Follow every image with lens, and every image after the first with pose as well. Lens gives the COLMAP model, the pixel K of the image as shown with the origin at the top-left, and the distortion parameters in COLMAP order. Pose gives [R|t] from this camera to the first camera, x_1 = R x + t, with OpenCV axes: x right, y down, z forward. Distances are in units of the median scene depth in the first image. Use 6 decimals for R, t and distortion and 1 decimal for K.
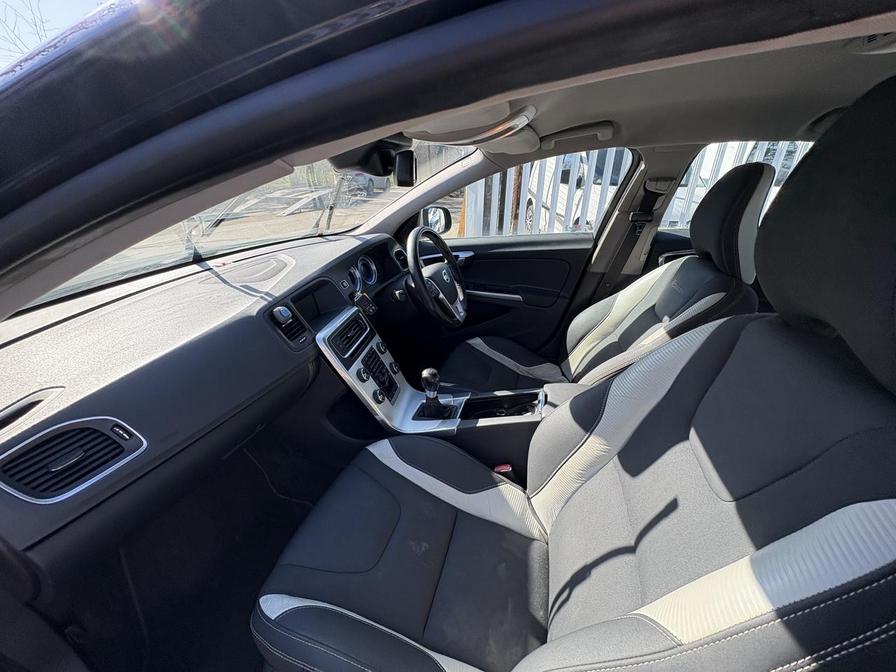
lens RADIAL K [[357.1, 0, 447.6], [0, 357.1, 336.0], [0, 0, 1]] dist [0.001214, 0.000025]
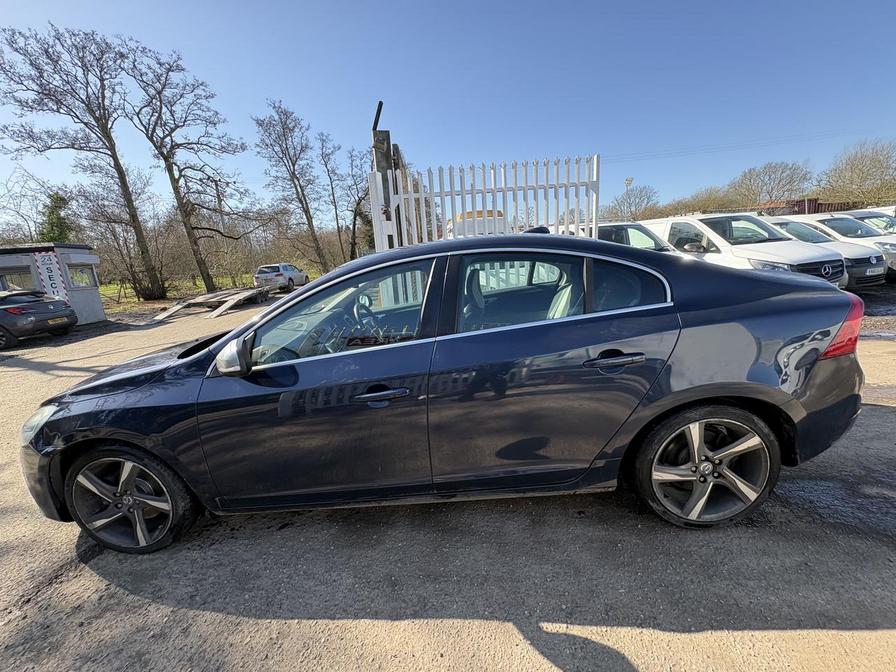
lens RADIAL K [[357.1, 0, 449.1], [0, 357.1, 336.8], [0, 0, 1]] dist [0.001214, 0.000025]
pose [[0.969609, -0.125958, 0.209747, -0.025898], [0.169354, 0.964248, -0.203828, 0.505383], [-0.176574, 0.233155, 0.956274, -1.339420]]
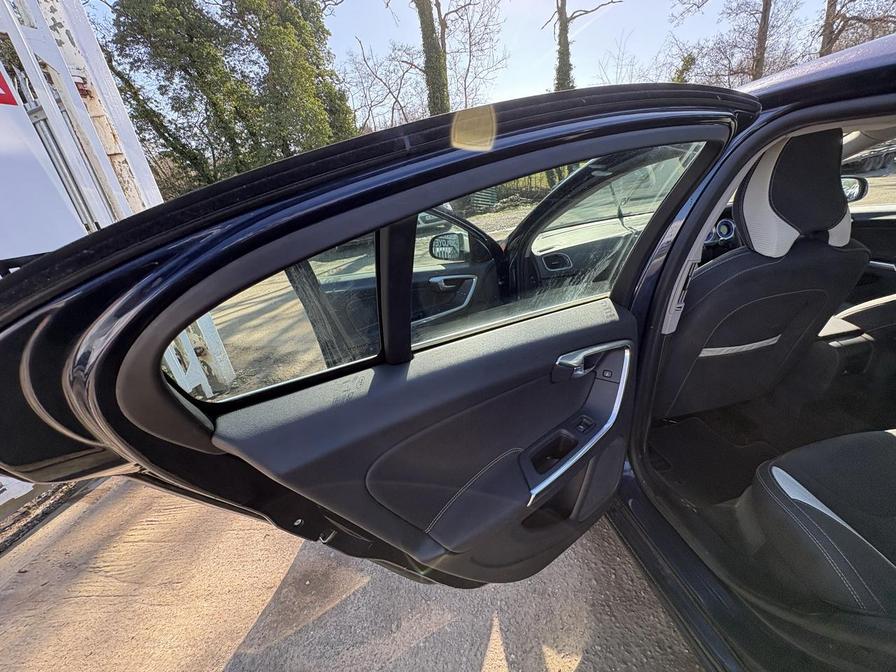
lens RADIAL K [[357.1, 0, 446.3], [0, 357.1, 335.9], [0, 0, 1]] dist [0.001214, 0.000025]
pose [[0.410533, 0.304912, -0.859355, 0.832477], [-0.263797, 0.941849, 0.208161, 0.263342], [0.872854, 0.141239, 0.467095, -0.712764]]
